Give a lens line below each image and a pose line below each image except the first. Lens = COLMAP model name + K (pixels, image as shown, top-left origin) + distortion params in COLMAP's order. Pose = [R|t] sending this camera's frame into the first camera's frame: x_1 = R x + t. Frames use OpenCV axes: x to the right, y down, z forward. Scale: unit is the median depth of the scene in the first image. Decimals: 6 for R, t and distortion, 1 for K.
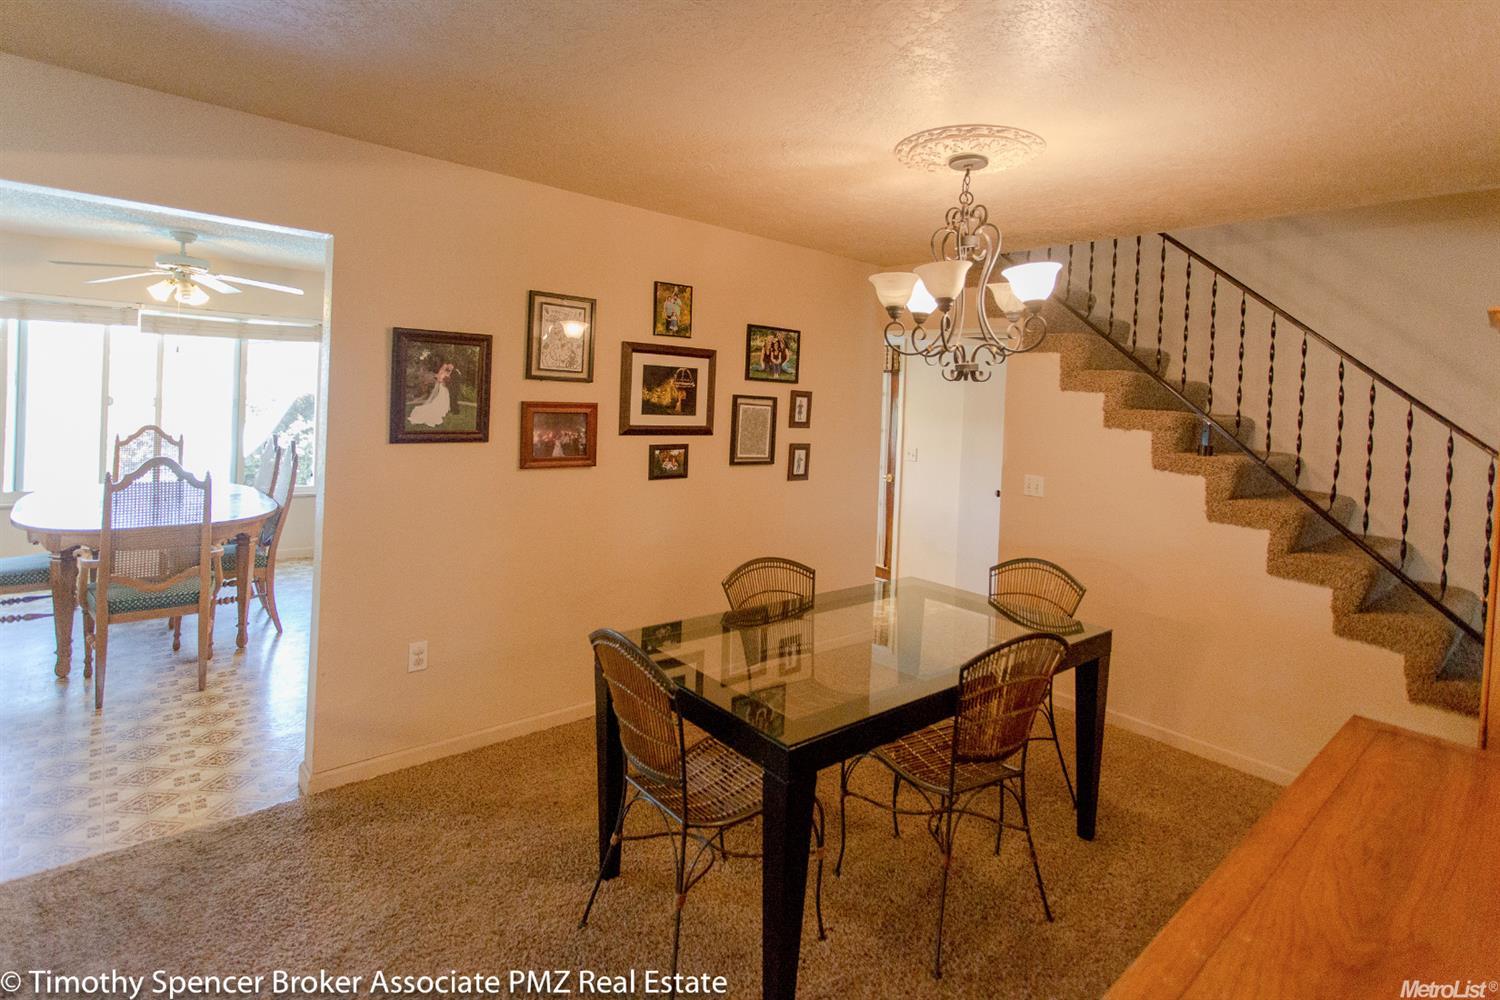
lens RADIAL K [[737.9, 0, 750.0], [0, 737.9, 500.0], [0, 0, 1]] dist [-0.001554, -0.000763]
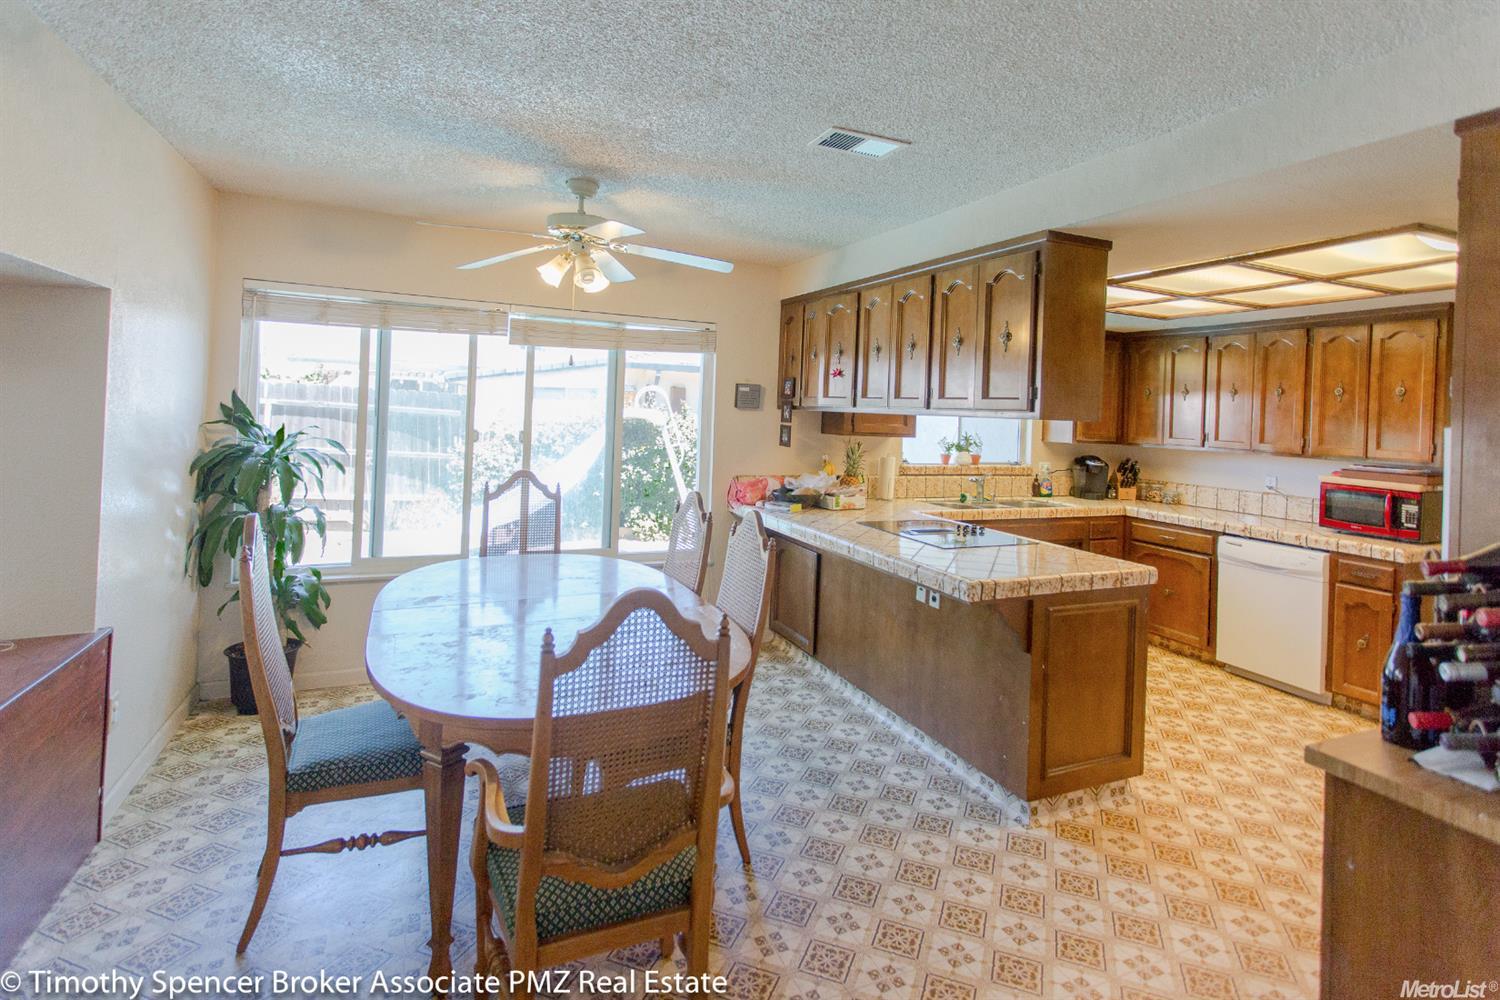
lens RADIAL K [[737.9, 0, 750.0], [0, 737.9, 500.0], [0, 0, 1]] dist [-0.001554, -0.000763]
pose [[0.951807, 0.007162, -0.306614, -0.252356], [-0.010647, 0.999896, -0.009695, -0.044064], [0.306513, 0.012492, 0.951784, 0.252235]]
